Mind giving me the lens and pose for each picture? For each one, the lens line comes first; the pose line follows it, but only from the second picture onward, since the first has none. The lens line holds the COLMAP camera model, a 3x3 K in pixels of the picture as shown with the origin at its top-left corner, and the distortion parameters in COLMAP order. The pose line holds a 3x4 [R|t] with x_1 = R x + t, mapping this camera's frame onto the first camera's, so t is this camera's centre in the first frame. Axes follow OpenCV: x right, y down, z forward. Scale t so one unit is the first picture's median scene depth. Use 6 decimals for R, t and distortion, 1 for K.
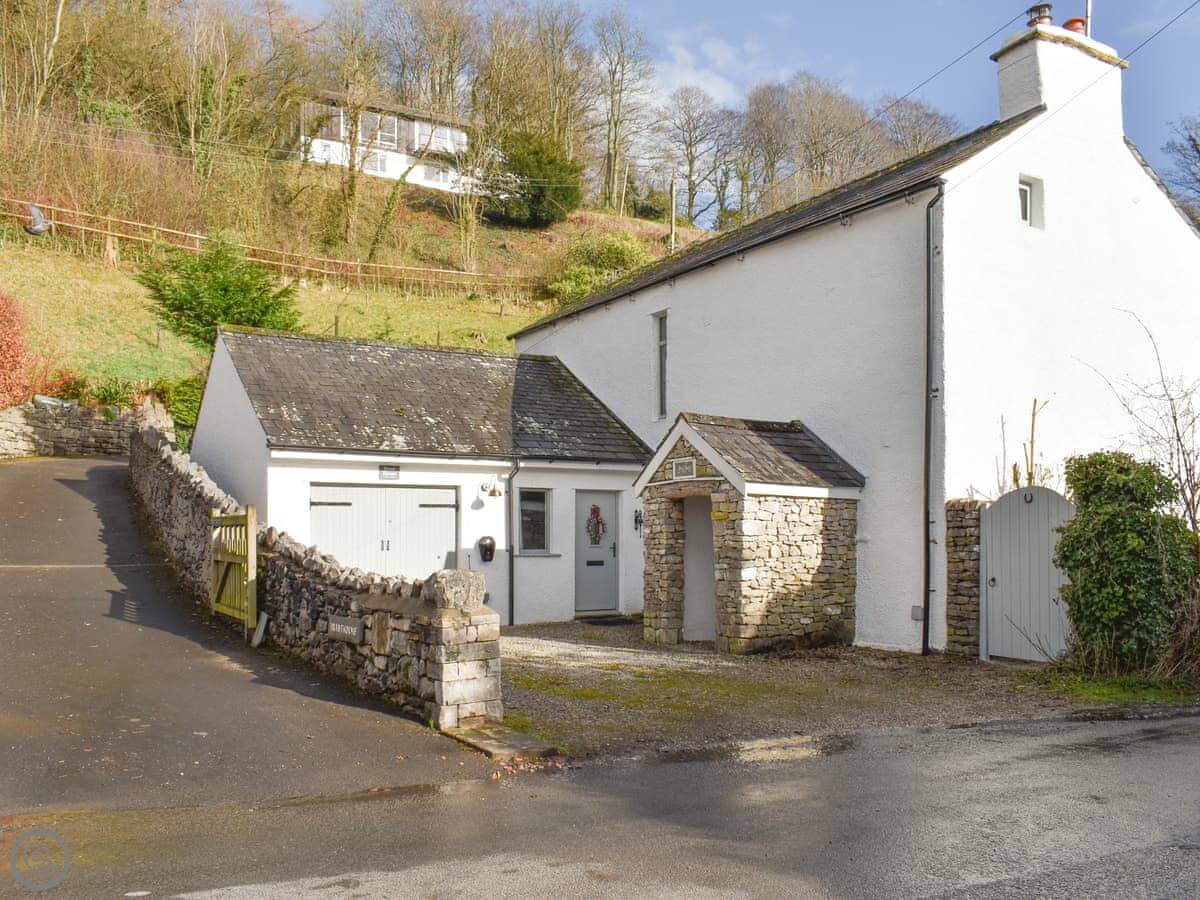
lens RADIAL K [[1049.8, 0, 593.3], [0, 1049.8, 428.5], [0, 0, 1]] dist [-0.024350, 0.014534]
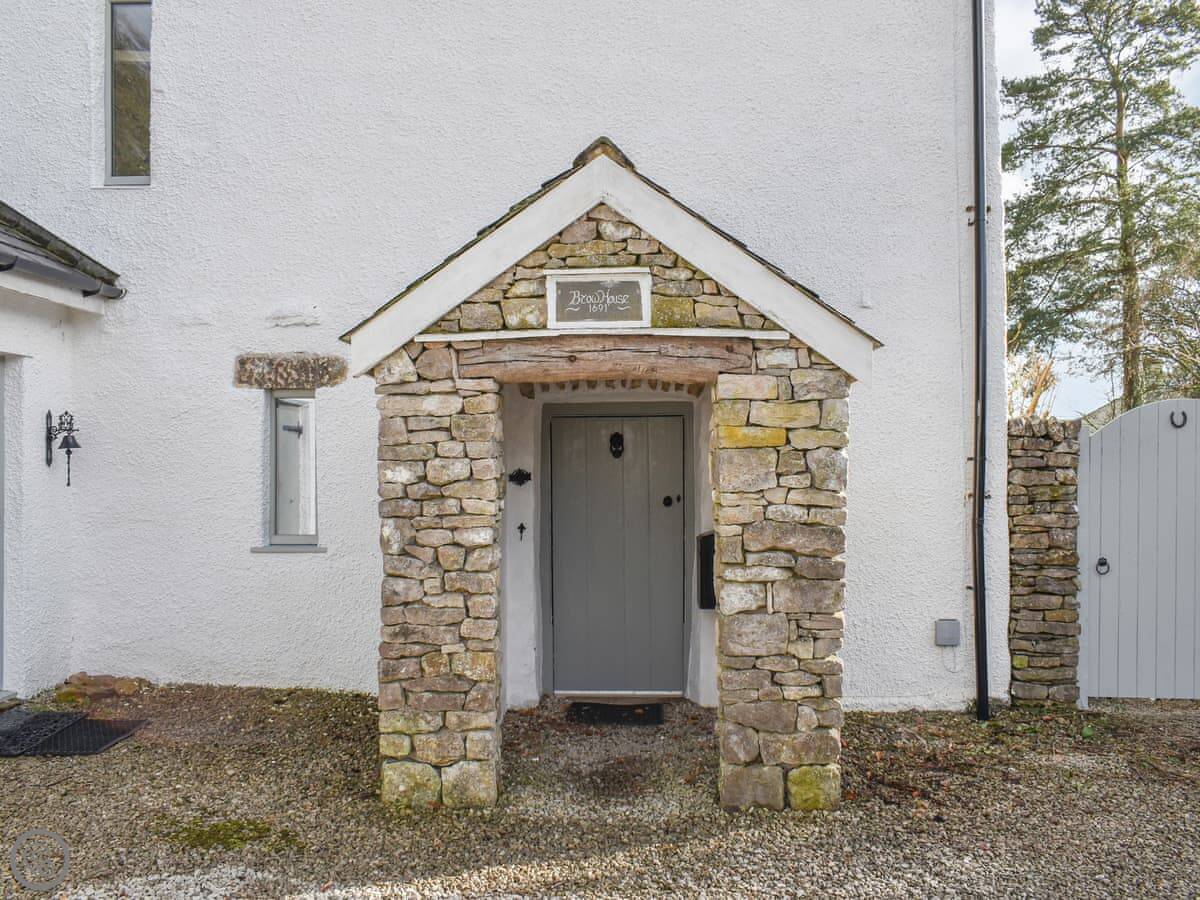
lens RADIAL K [[1049.8, 0, 593.3], [0, 1049.8, 428.5], [0, 0, 1]] dist [-0.024350, 0.014534]
pose [[0.555275, 0.025669, 0.831271, -0.216528], [-0.087604, 0.995768, 0.027769, 0.075995], [-0.827040, -0.088242, 0.555174, 0.856211]]
